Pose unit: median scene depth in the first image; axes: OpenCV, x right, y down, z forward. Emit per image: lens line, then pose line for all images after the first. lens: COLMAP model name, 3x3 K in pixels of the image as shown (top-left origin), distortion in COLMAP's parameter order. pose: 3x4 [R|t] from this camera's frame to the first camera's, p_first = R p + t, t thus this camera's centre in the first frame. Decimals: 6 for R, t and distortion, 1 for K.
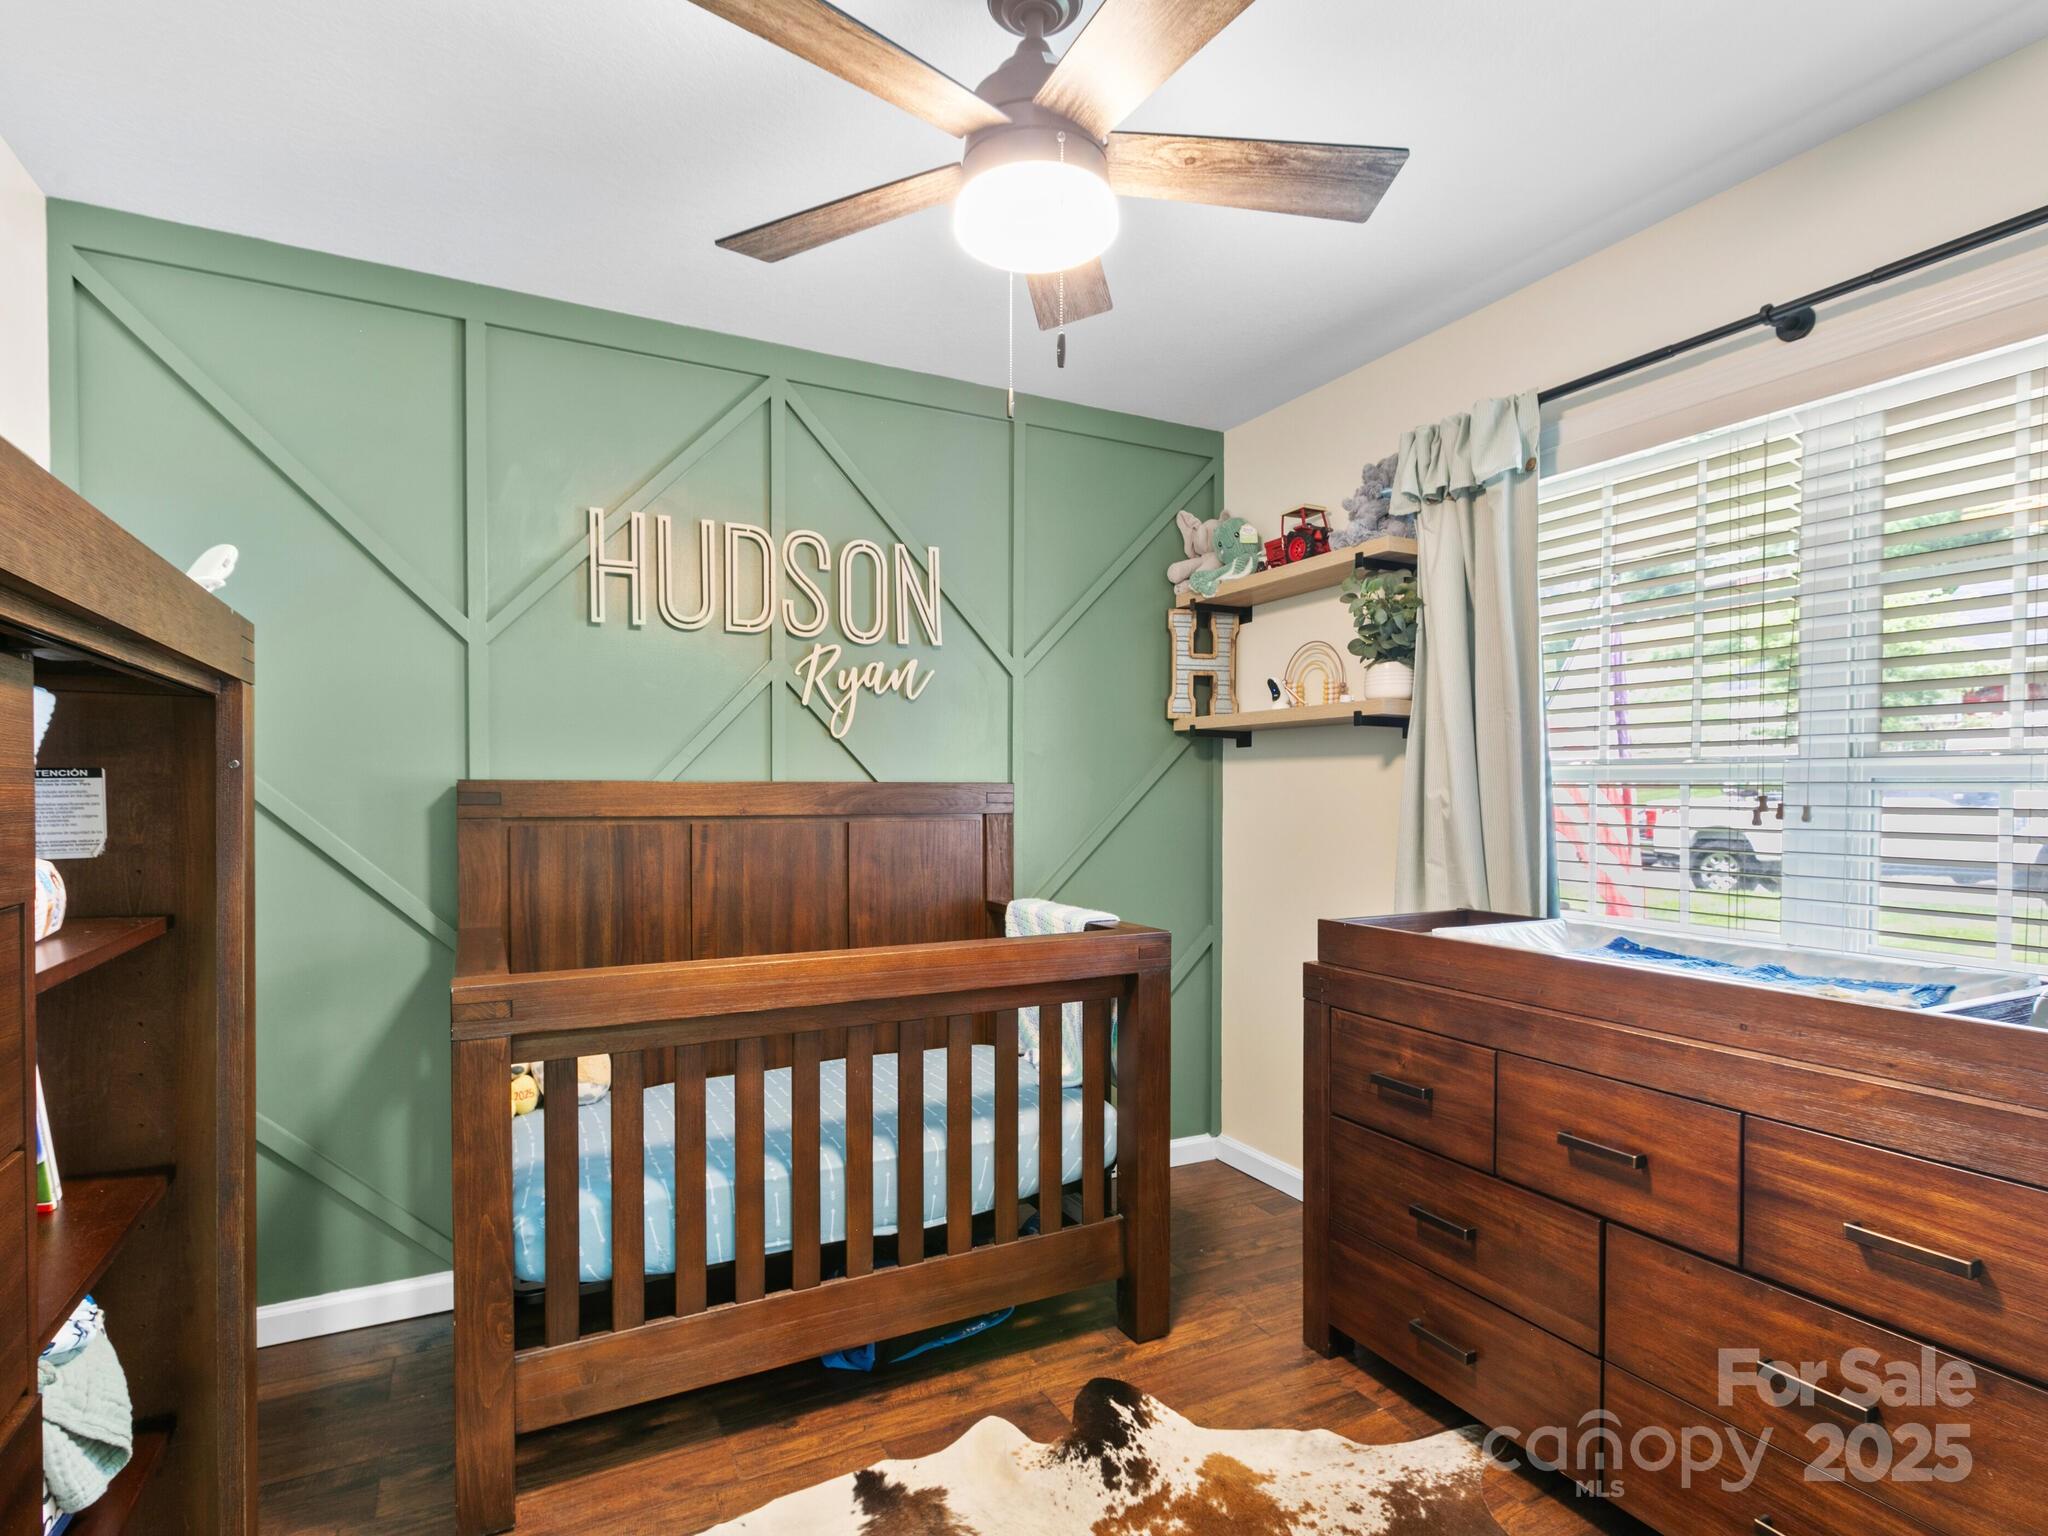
lens RADIAL K [[1041.8, 0, 1022.4], [0, 1041.8, 821.2], [0, 0, 1]] dist [0.001857, -0.001833]
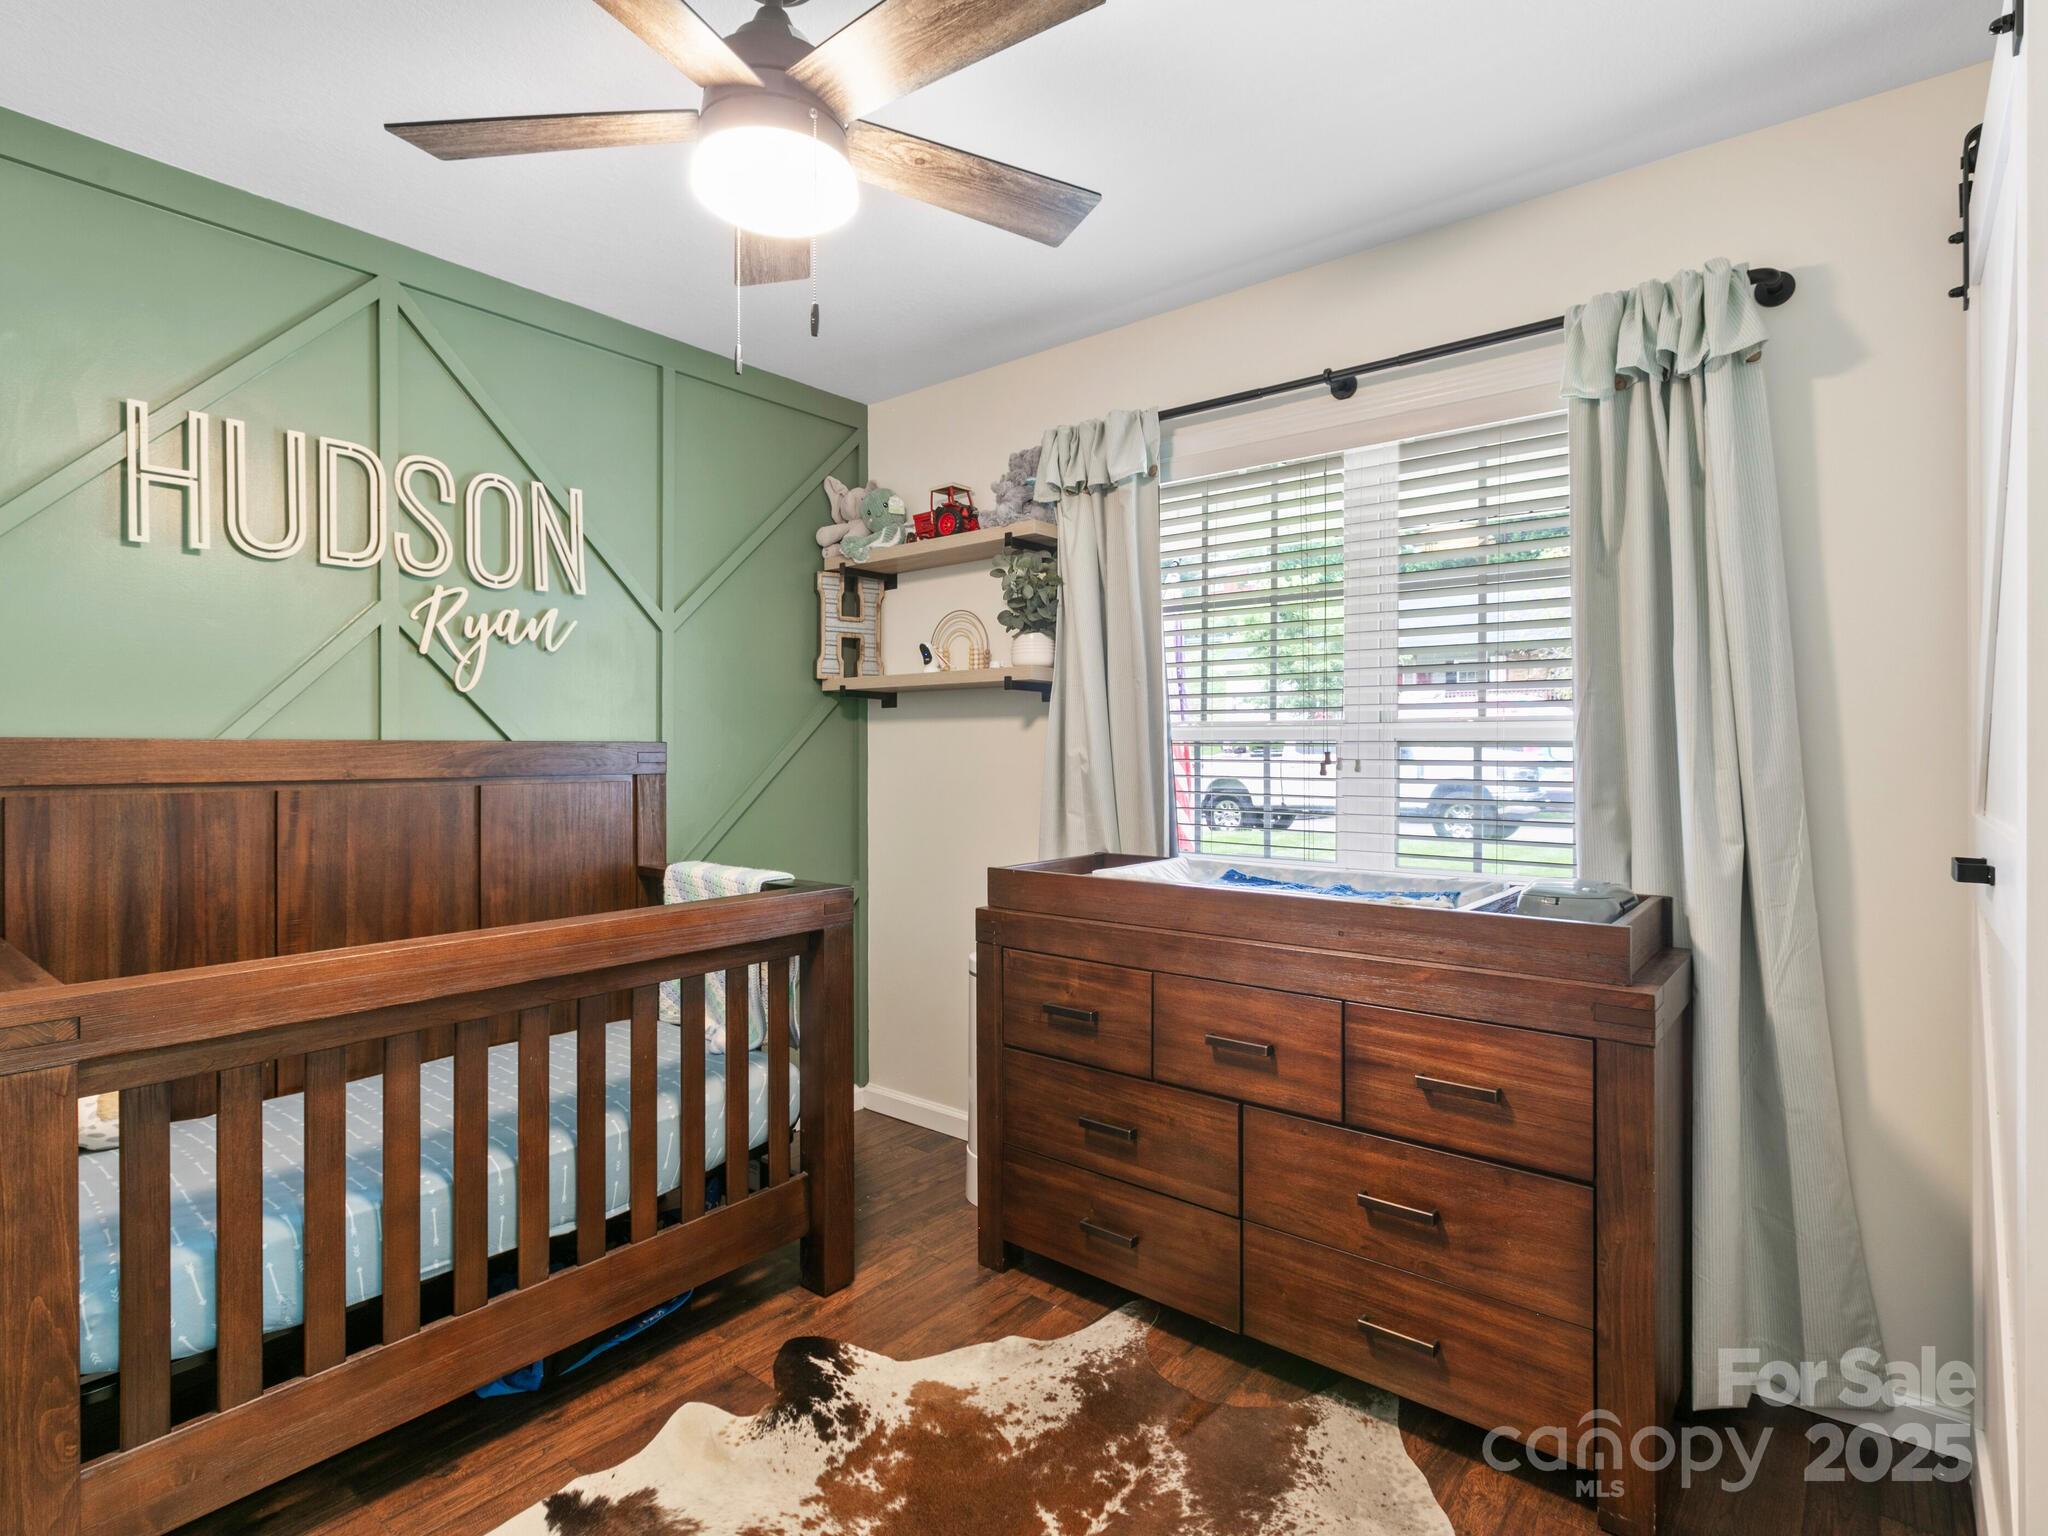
lens RADIAL K [[1031.6, 0, 1033.2], [0, 1031.6, 764.9], [0, 0, 1]] dist [-0.000071, -0.000843]
pose [[0.915938, -0.008653, 0.401227, -0.113581], [0.014673, 0.999821, -0.011933, 0.000920], [-0.401052, 0.016817, 0.915901, -0.004989]]
